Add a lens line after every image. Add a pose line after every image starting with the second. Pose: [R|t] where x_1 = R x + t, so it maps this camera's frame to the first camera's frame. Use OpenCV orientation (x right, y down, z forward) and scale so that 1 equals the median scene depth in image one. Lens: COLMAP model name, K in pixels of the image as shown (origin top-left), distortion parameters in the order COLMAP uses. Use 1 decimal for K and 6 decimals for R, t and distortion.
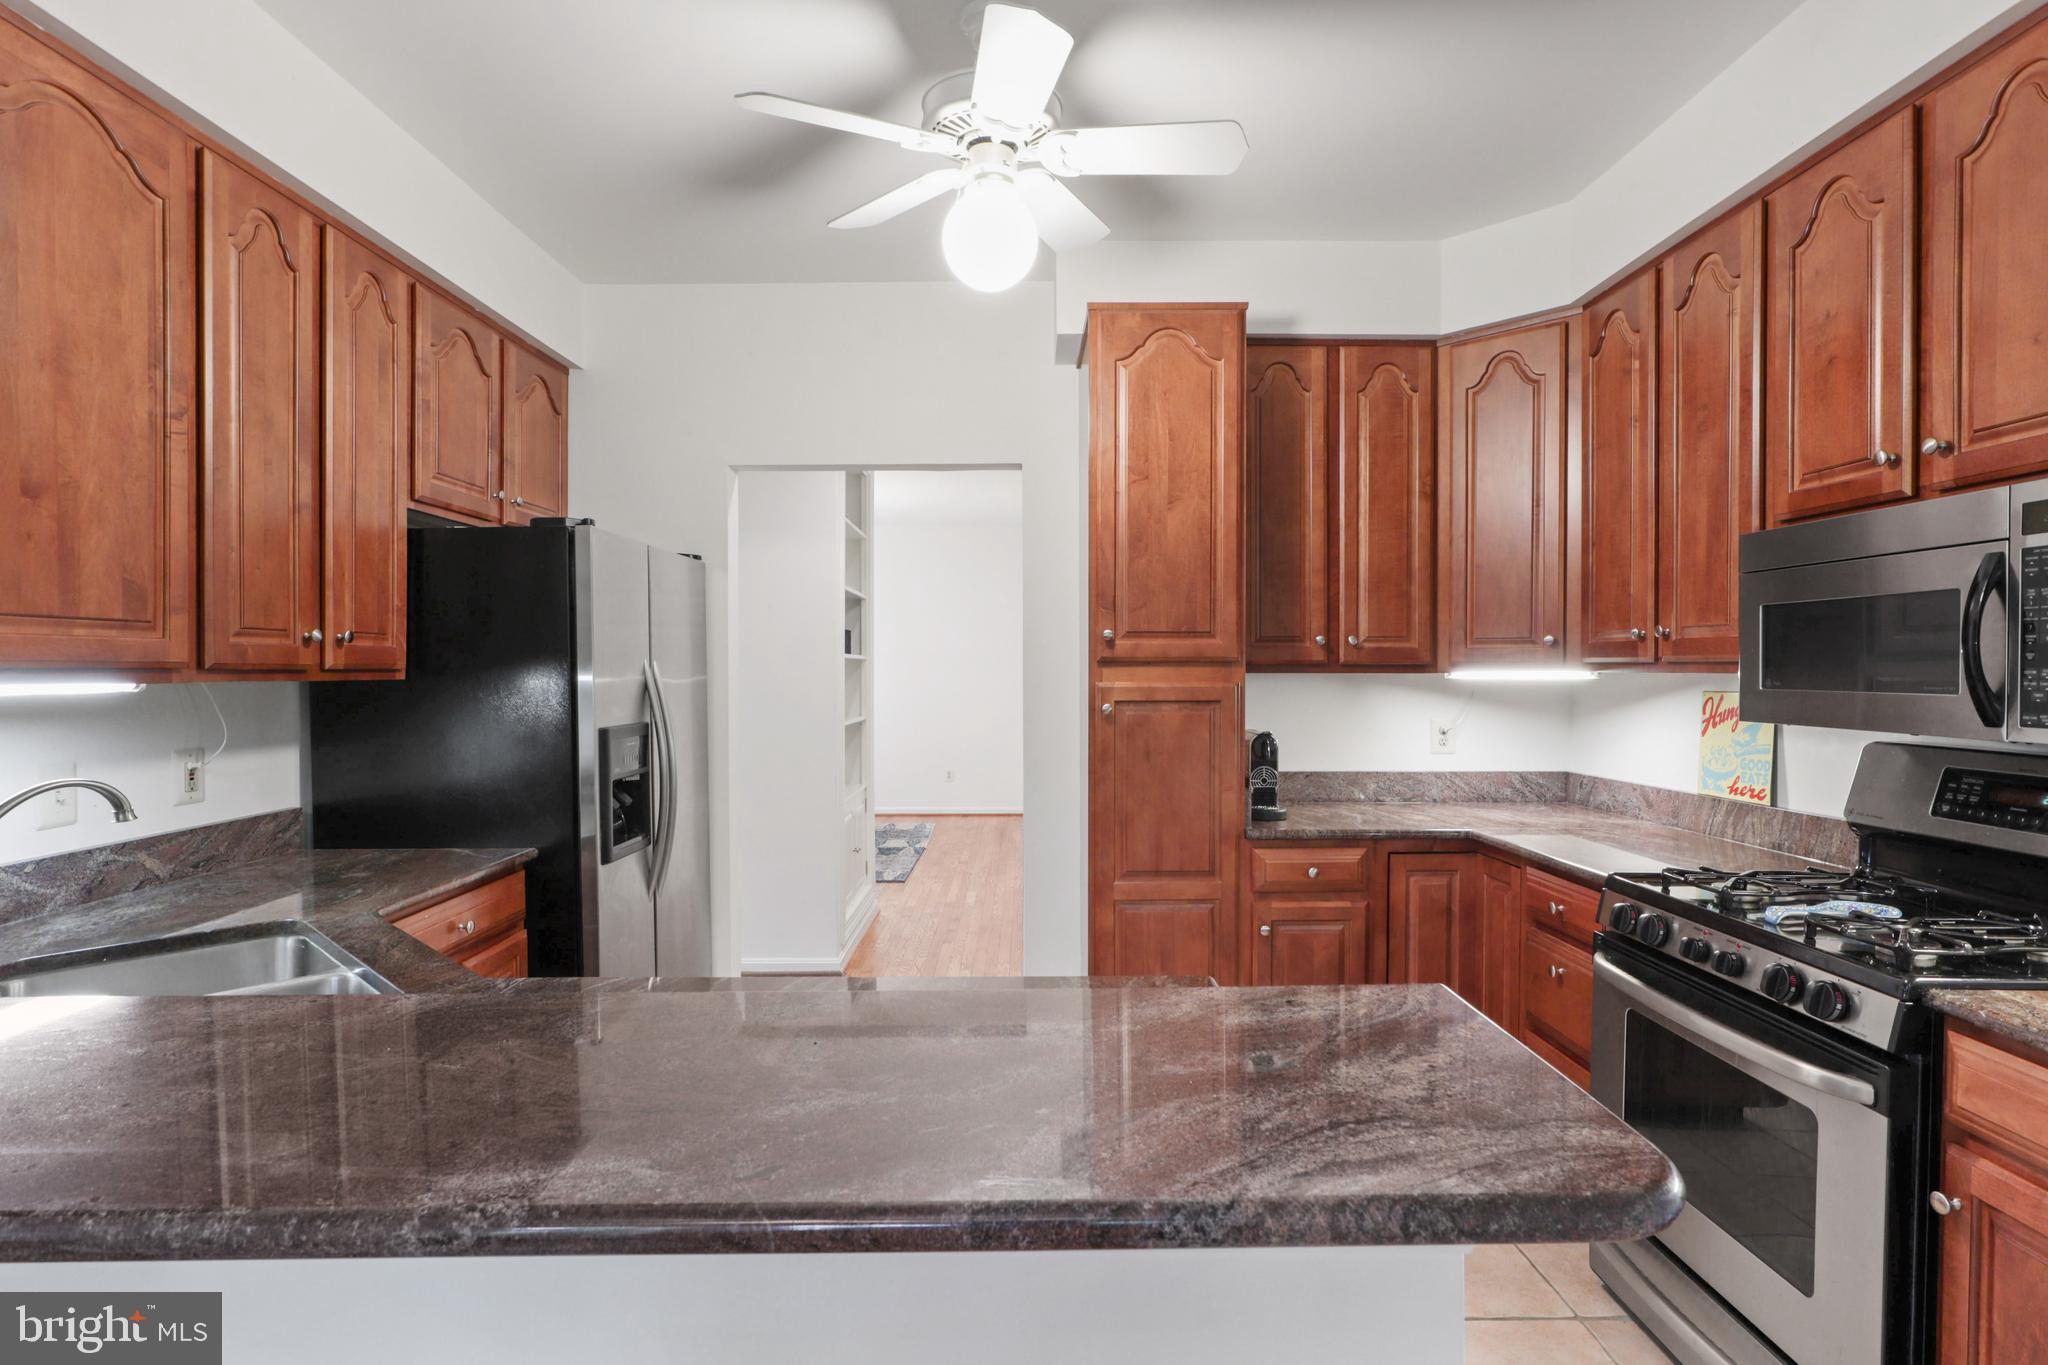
lens RADIAL K [[1039.6, 0, 1028.6], [0, 1039.6, 684.8], [0, 0, 1]] dist [-0.012495, 0.012421]
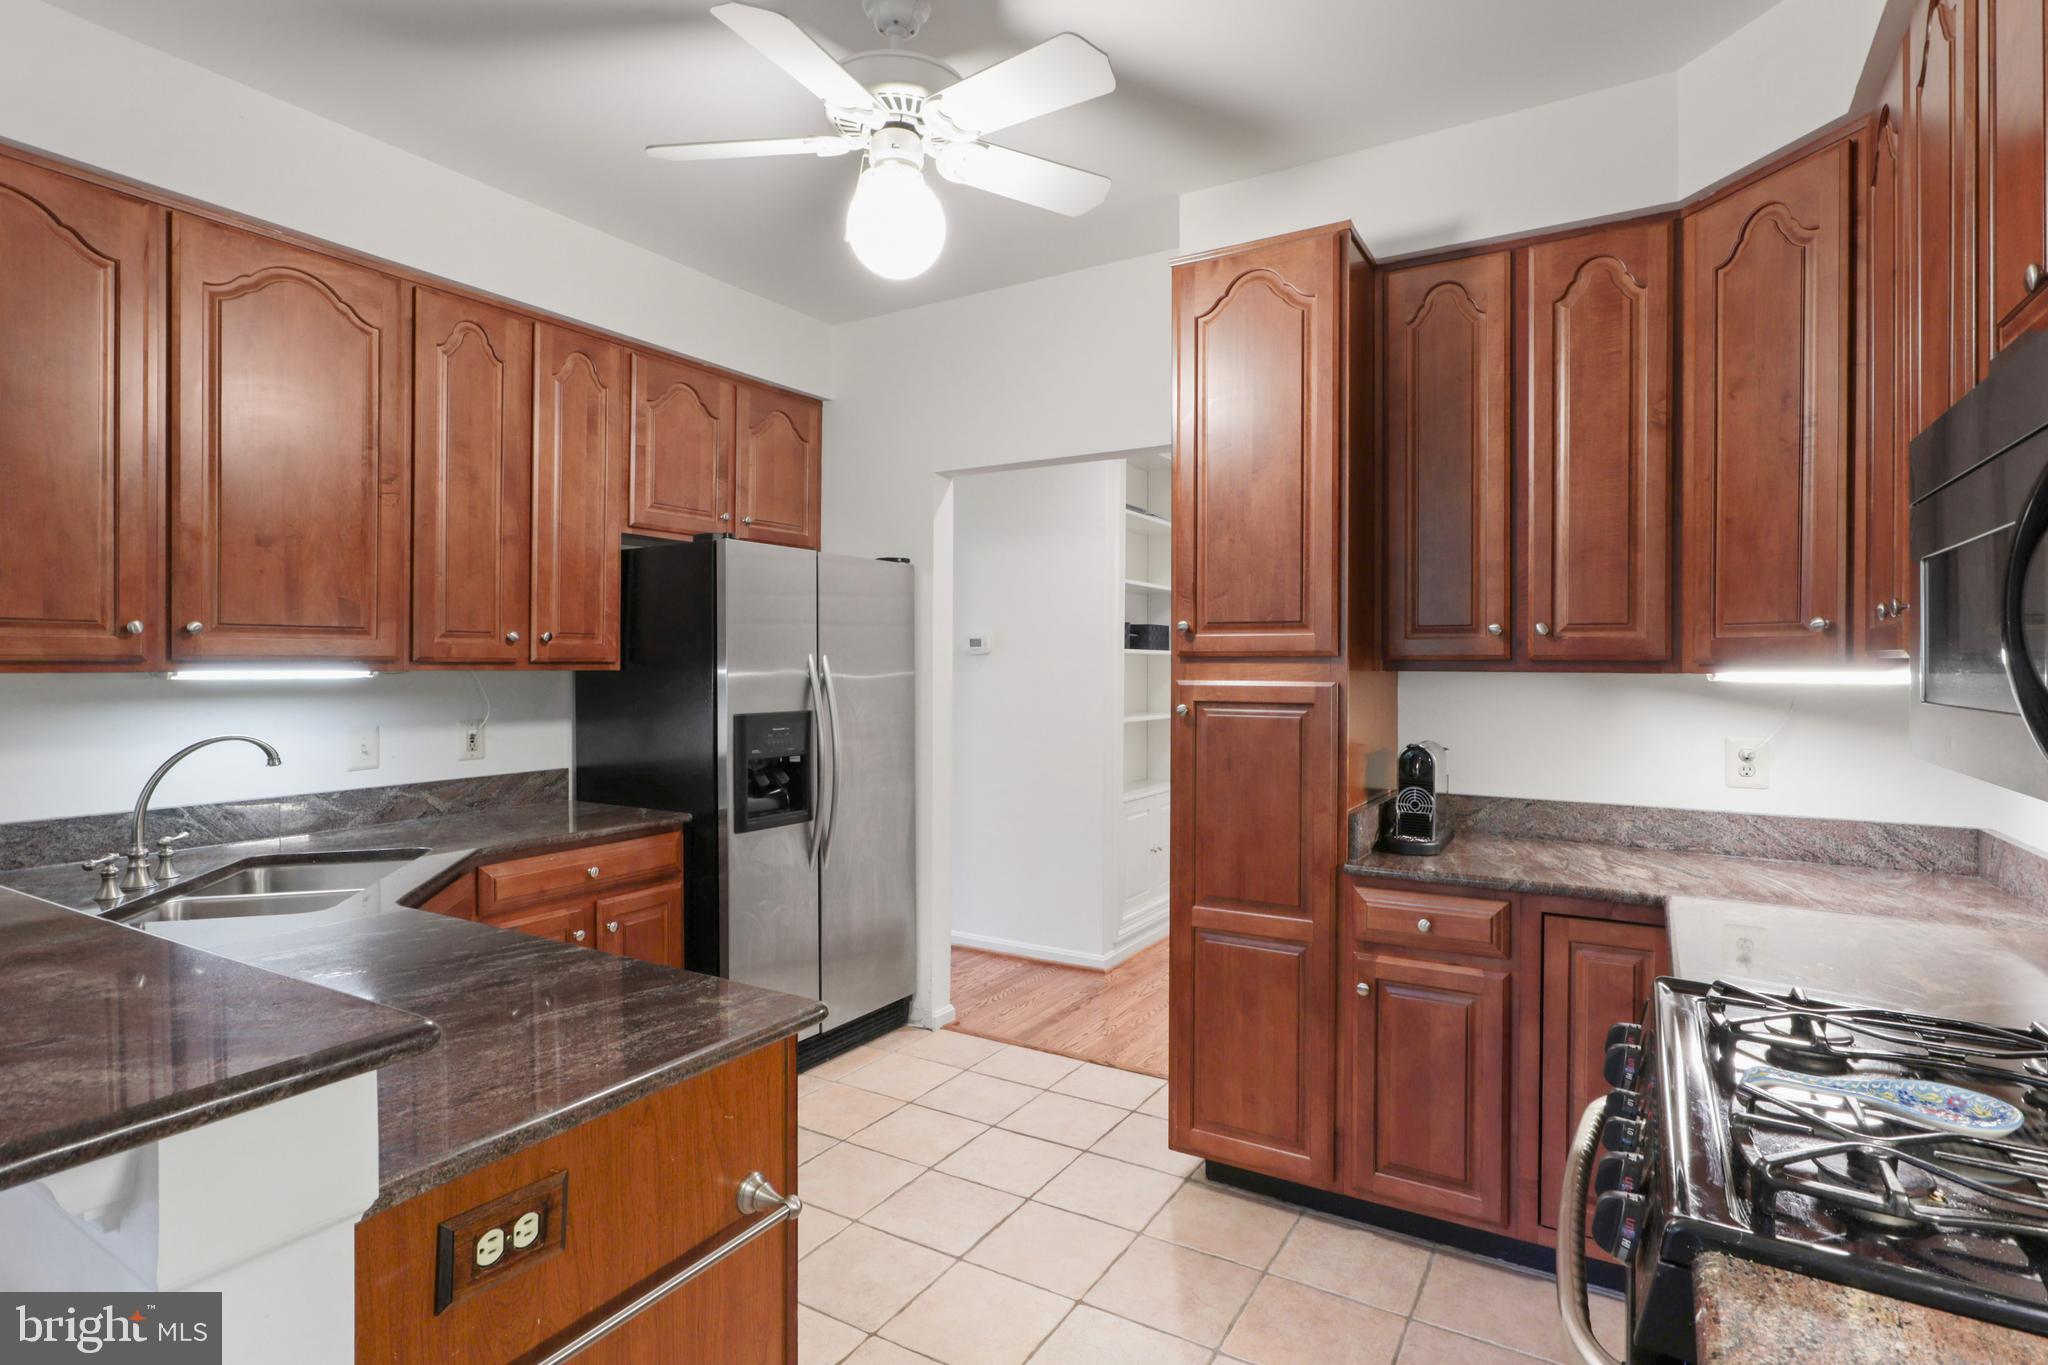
lens RADIAL K [[1039.6, 0, 1025.0], [0, 1039.6, 668.2], [0, 0, 1]] dist [-0.012495, 0.012421]
pose [[0.851592, 0.006500, -0.524164, 0.425665], [-0.012660, 0.999886, -0.008169, -0.003458], [0.524052, 0.013593, 0.851578, 0.170853]]
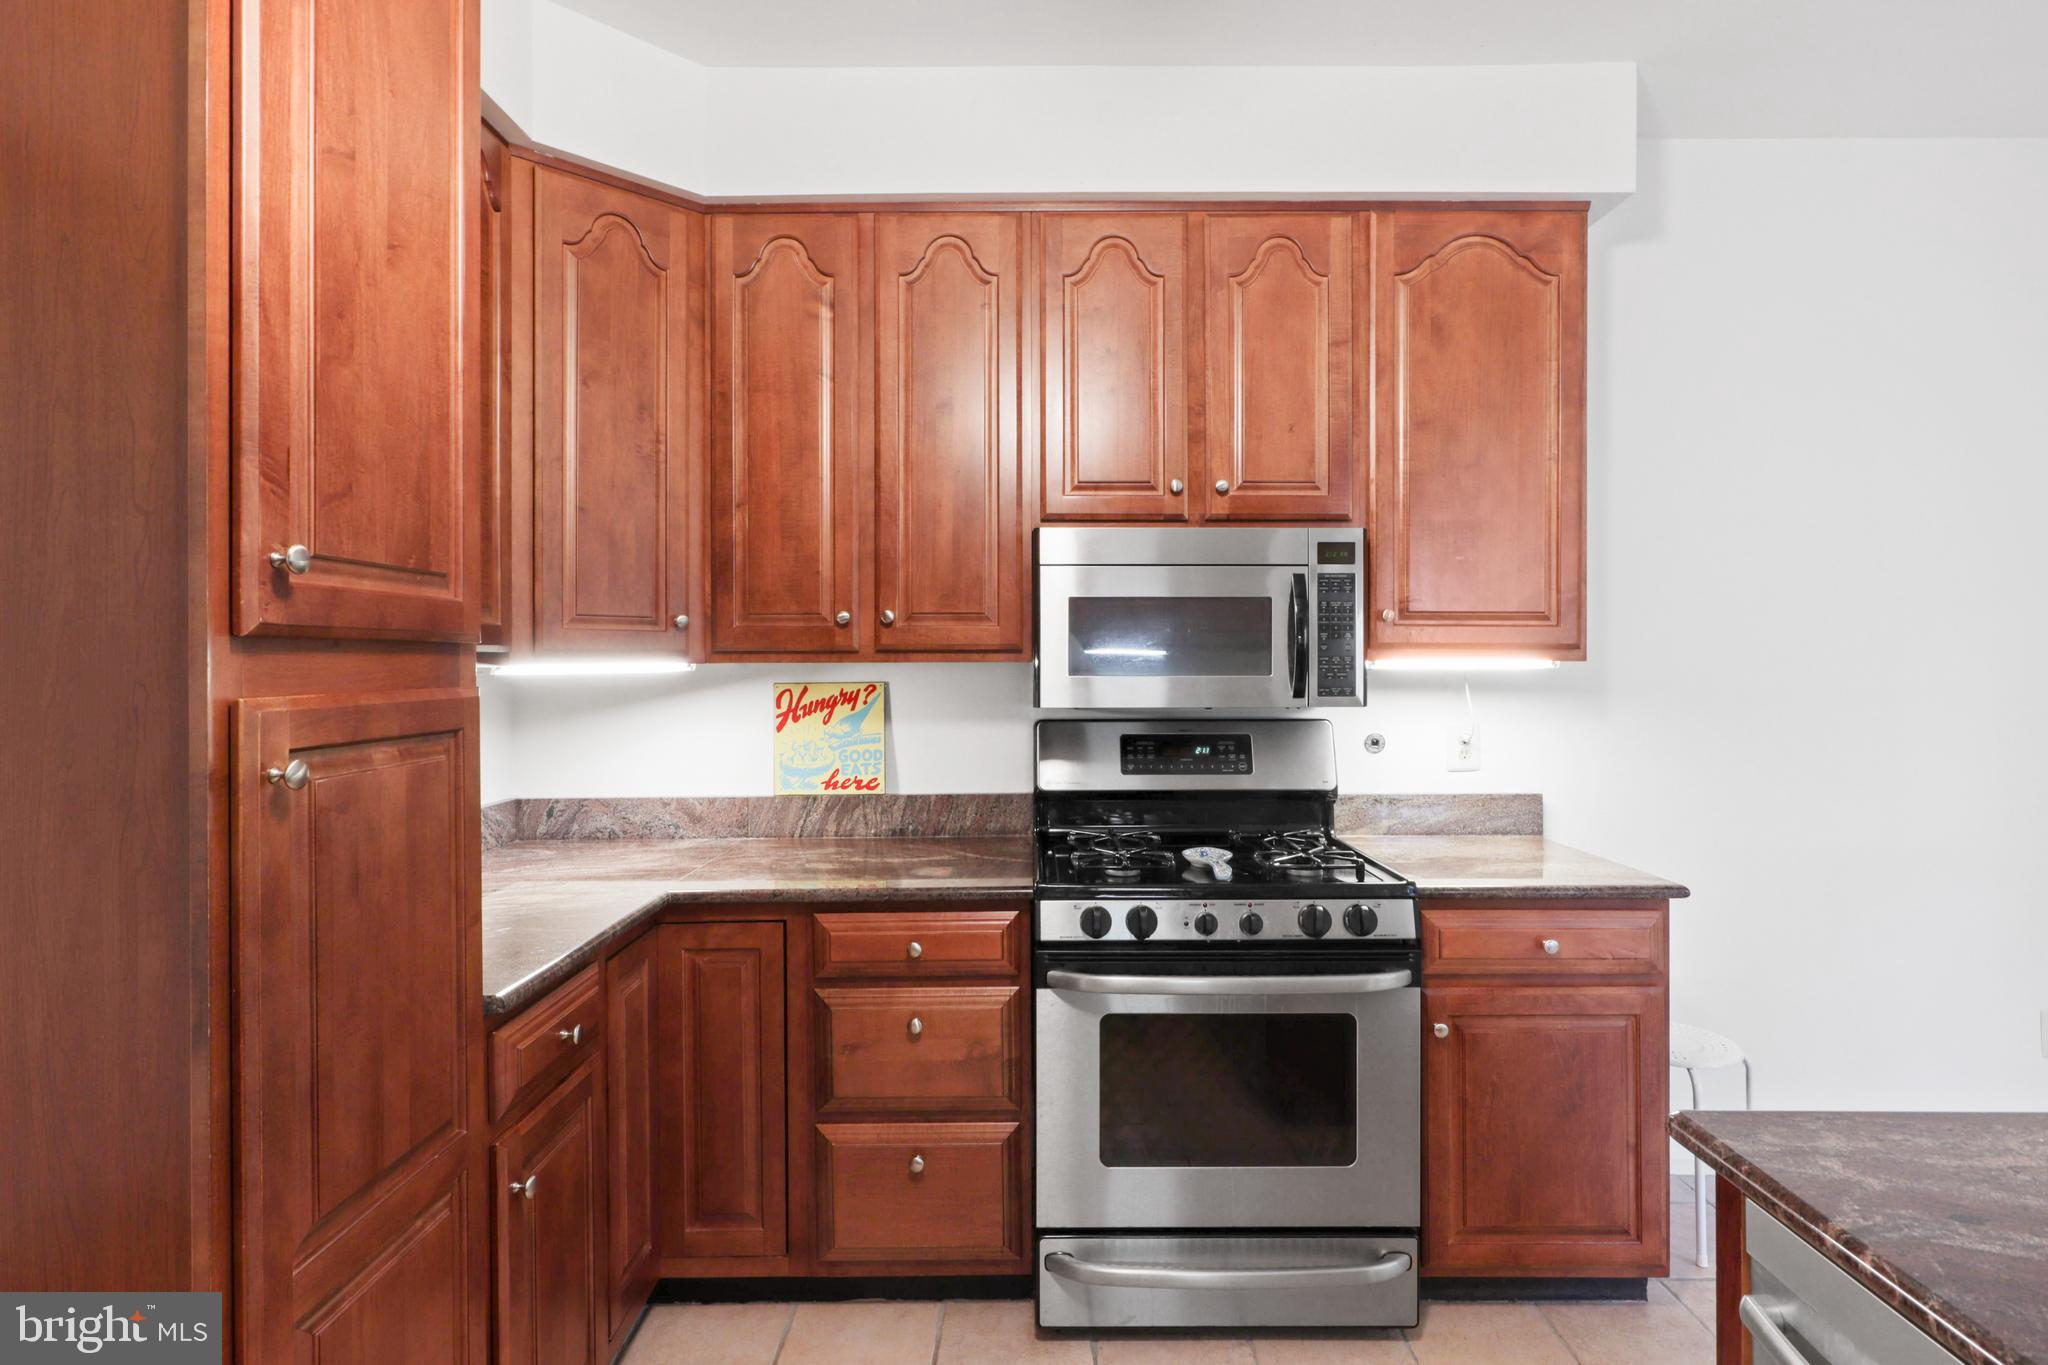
lens RADIAL K [[1039.6, 0, 1033.5], [0, 1039.6, 661.6], [0, 0, 1]] dist [-0.012495, 0.012421]
pose [[0.007402, -0.002288, 0.999970, -0.265172], [0.019790, 0.999802, 0.002141, -0.010273], [-0.999777, 0.019773, 0.007445, 0.750083]]
